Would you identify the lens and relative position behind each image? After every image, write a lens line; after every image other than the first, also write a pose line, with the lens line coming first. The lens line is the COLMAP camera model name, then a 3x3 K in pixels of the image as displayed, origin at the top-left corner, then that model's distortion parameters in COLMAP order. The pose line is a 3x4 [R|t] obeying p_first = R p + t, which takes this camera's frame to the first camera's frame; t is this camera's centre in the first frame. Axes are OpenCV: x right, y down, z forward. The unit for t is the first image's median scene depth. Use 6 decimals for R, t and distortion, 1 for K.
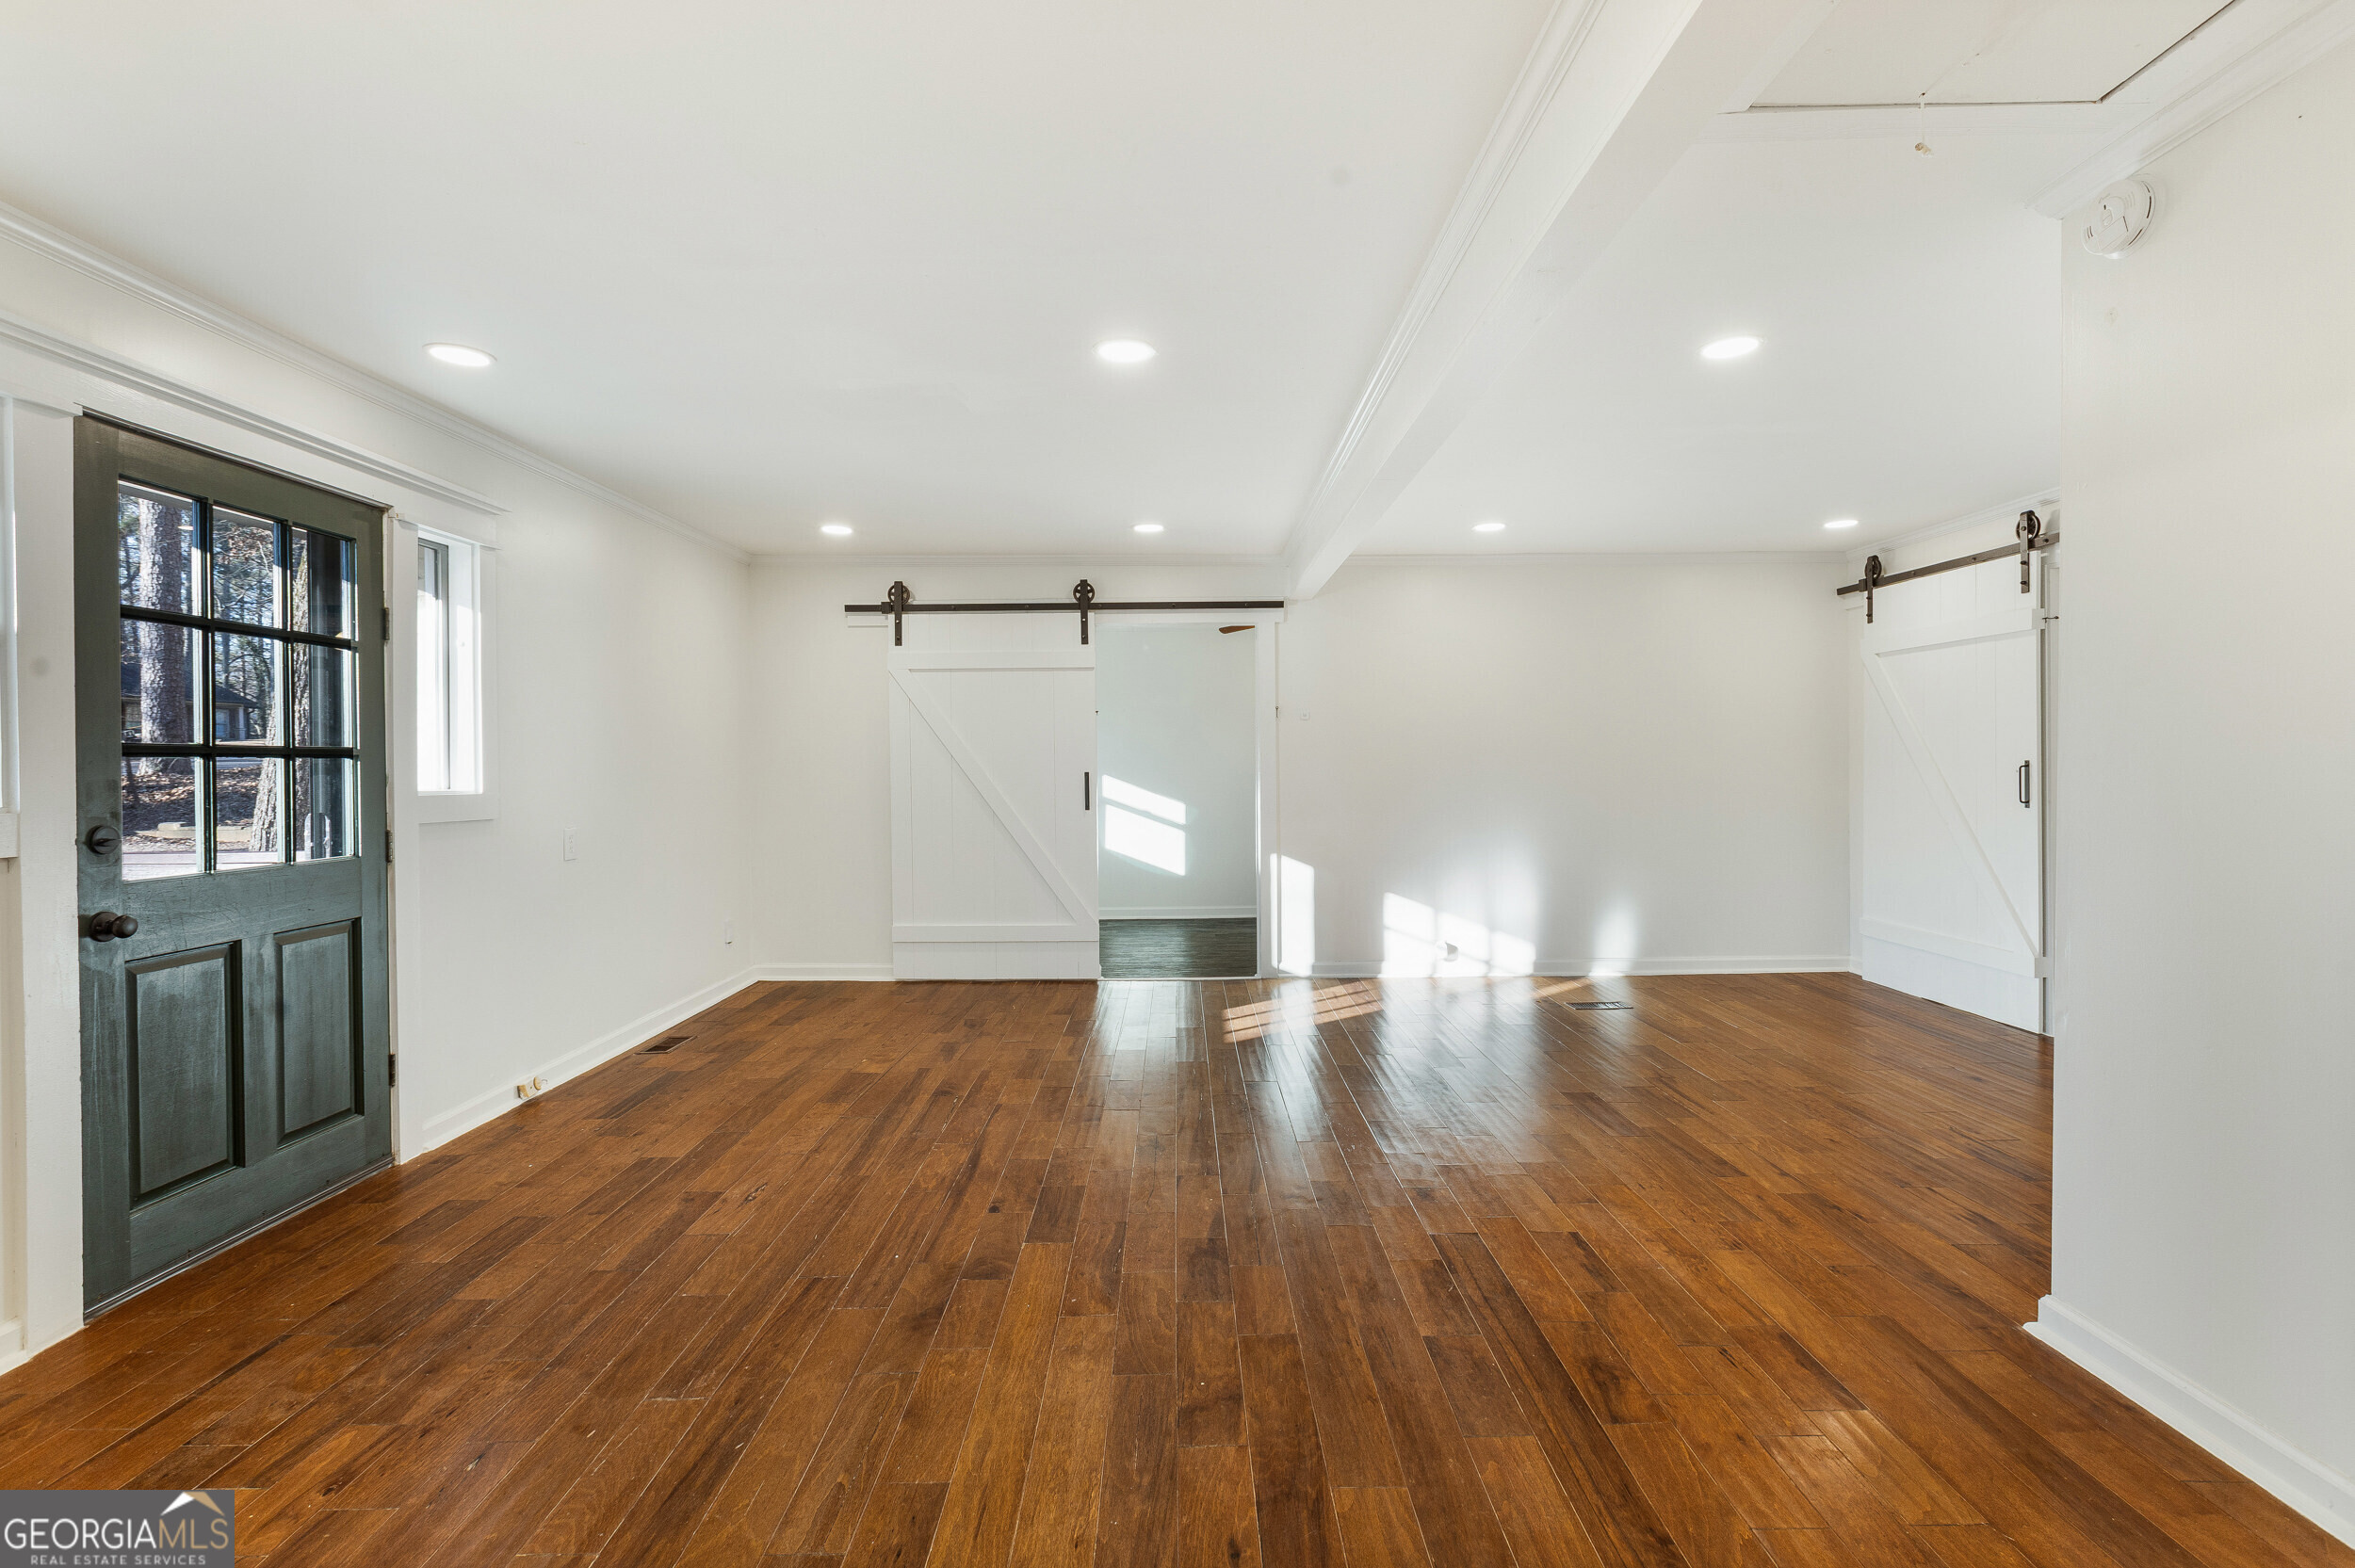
lens RADIAL K [[1031.6, 0, 1171.1], [0, 1031.6, 781.3], [0, 0, 1]] dist [-0.001784, 0.000200]
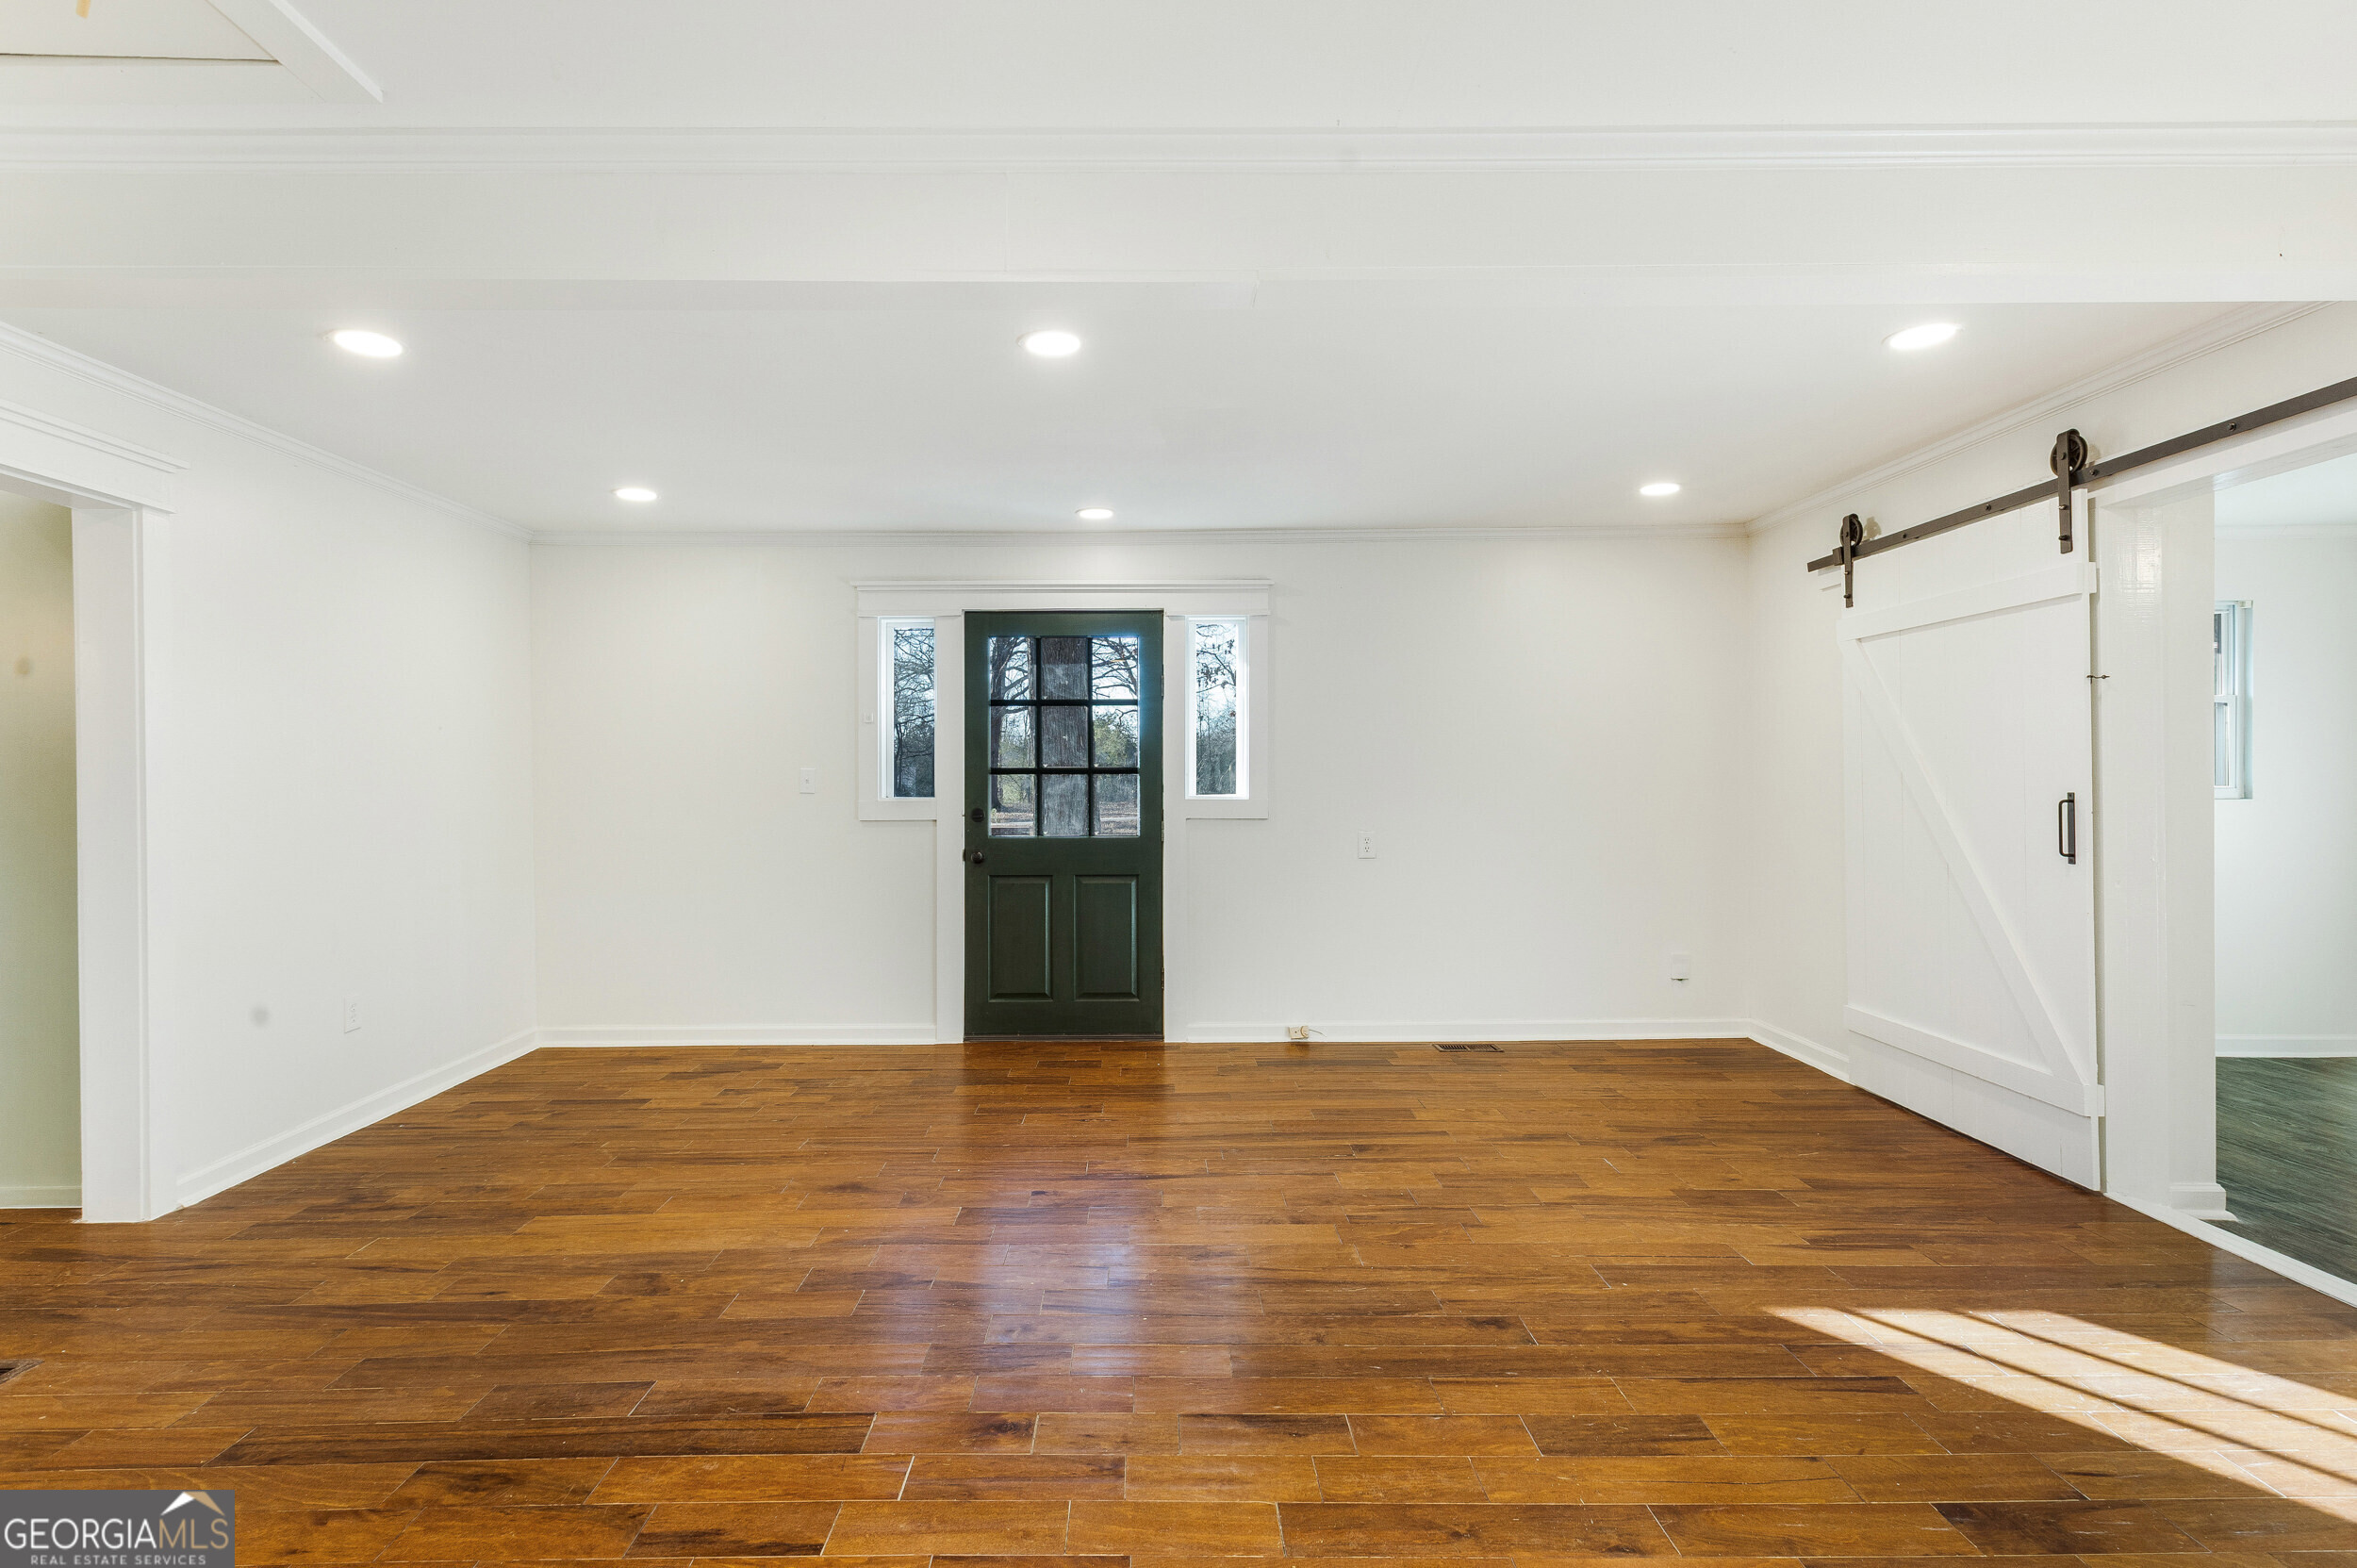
lens RADIAL K [[1083.4, 0, 1174.0], [0, 1083.4, 776.8], [0, 0, 1]] dist [-0.000032, 0.000485]
pose [[0.033019, 0.003796, -0.999447, 1.022588], [-0.013216, 0.999907, 0.003361, -0.028158], [0.999367, 0.013098, 0.033067, 1.161834]]
